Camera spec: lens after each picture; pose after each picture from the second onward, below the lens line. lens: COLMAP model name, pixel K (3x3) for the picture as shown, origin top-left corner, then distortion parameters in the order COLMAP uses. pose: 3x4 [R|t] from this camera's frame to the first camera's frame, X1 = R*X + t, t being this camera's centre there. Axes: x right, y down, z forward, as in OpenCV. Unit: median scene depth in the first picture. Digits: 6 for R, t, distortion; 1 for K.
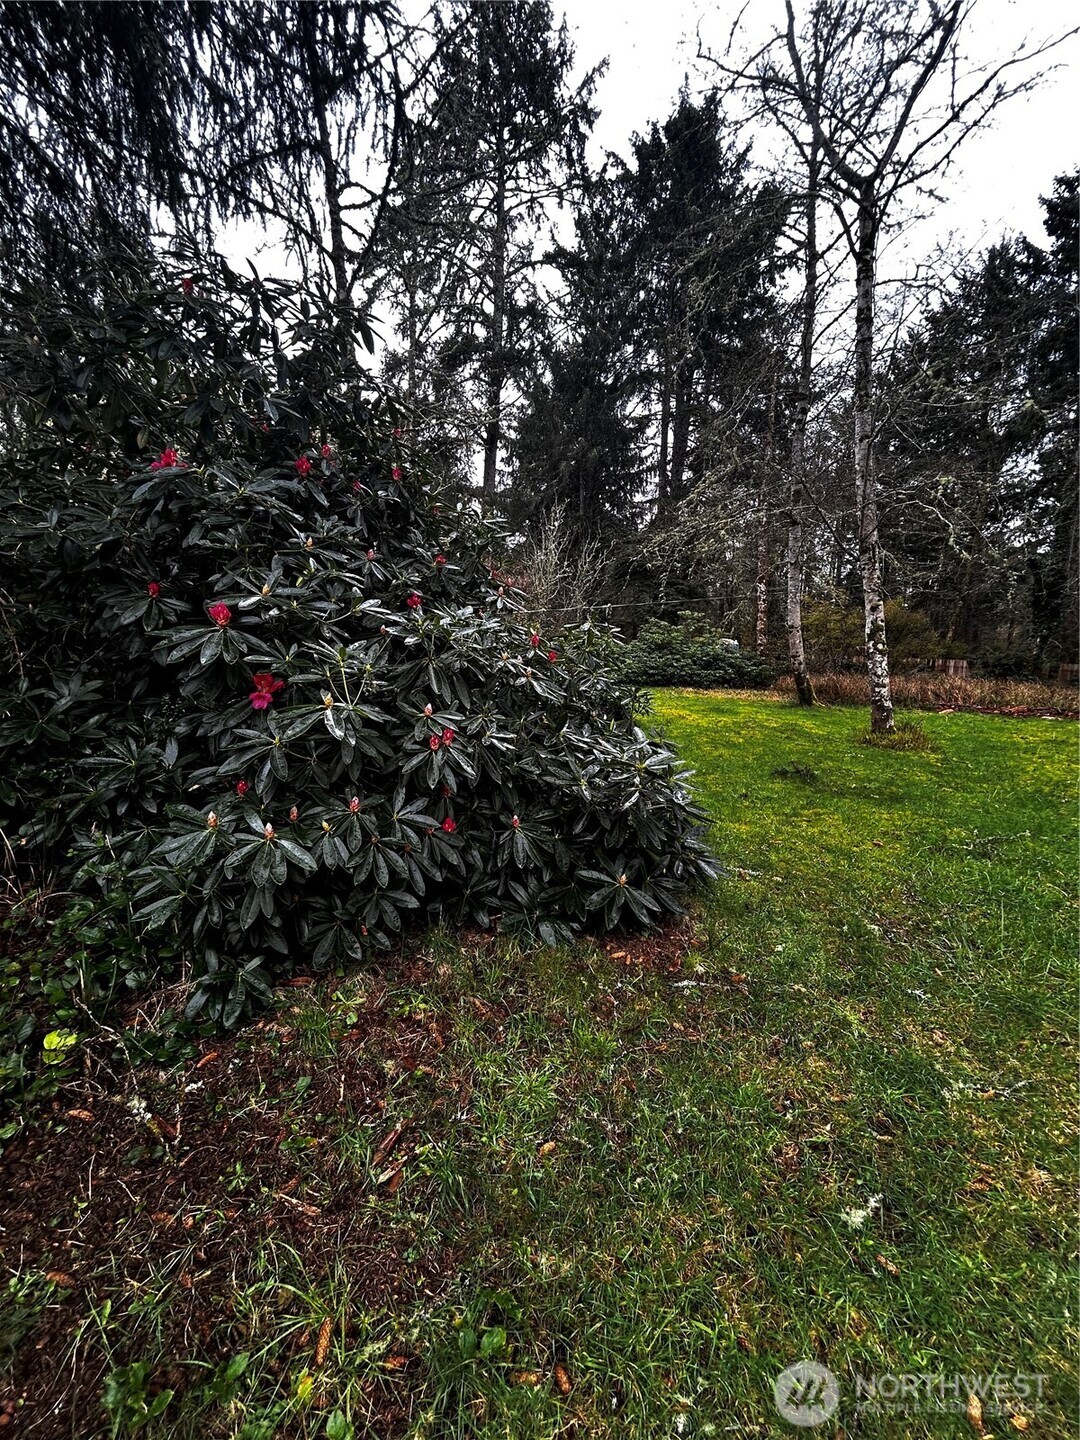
lens RADIAL K [[585.2, 0, 549.4], [0, 585.2, 713.1], [0, 0, 1]] dist [-0.003227, -0.000108]
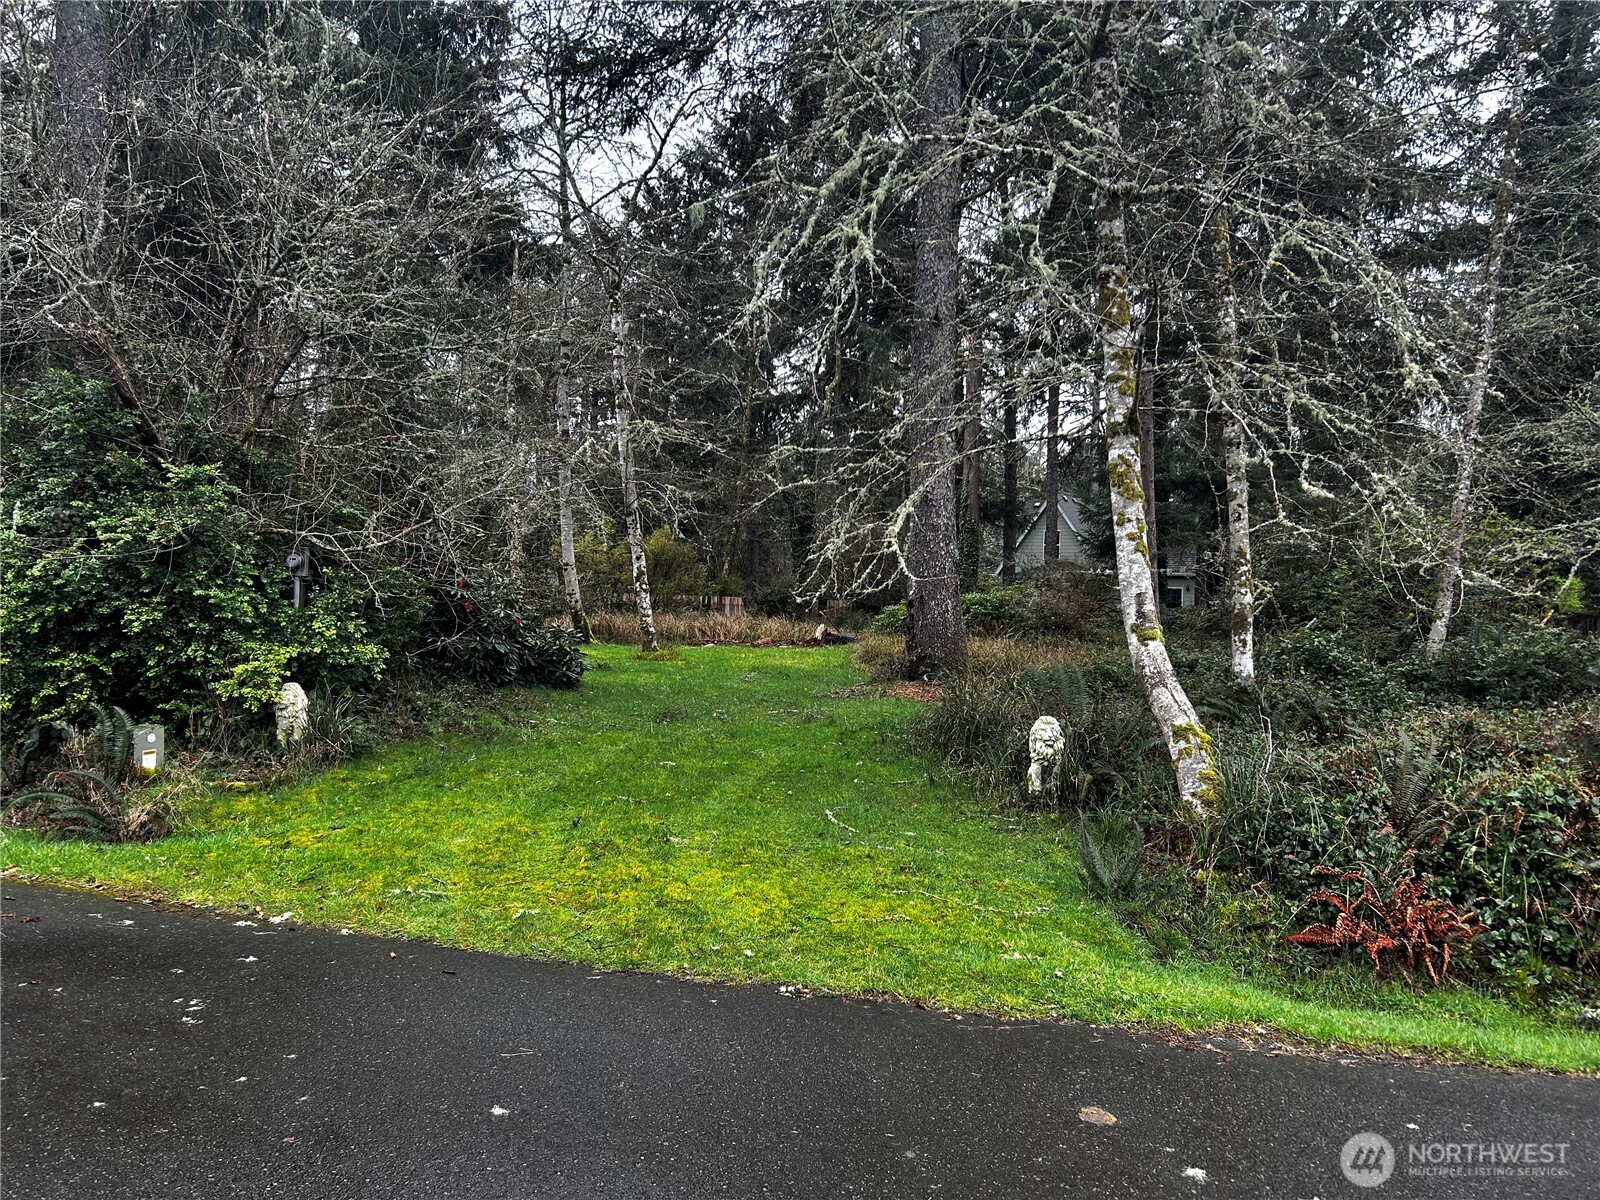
lens RADIAL K [[1208.5, 0, 801.5], [0, 1208.5, 597.1], [0, 0, 1]] dist [-0.003885, -0.001375]
pose [[0.809269, -0.012980, 0.587294, -0.459576], [0.069339, 0.994877, -0.073559, 0.082959], [-0.583331, 0.100252, 0.806024, -0.861306]]
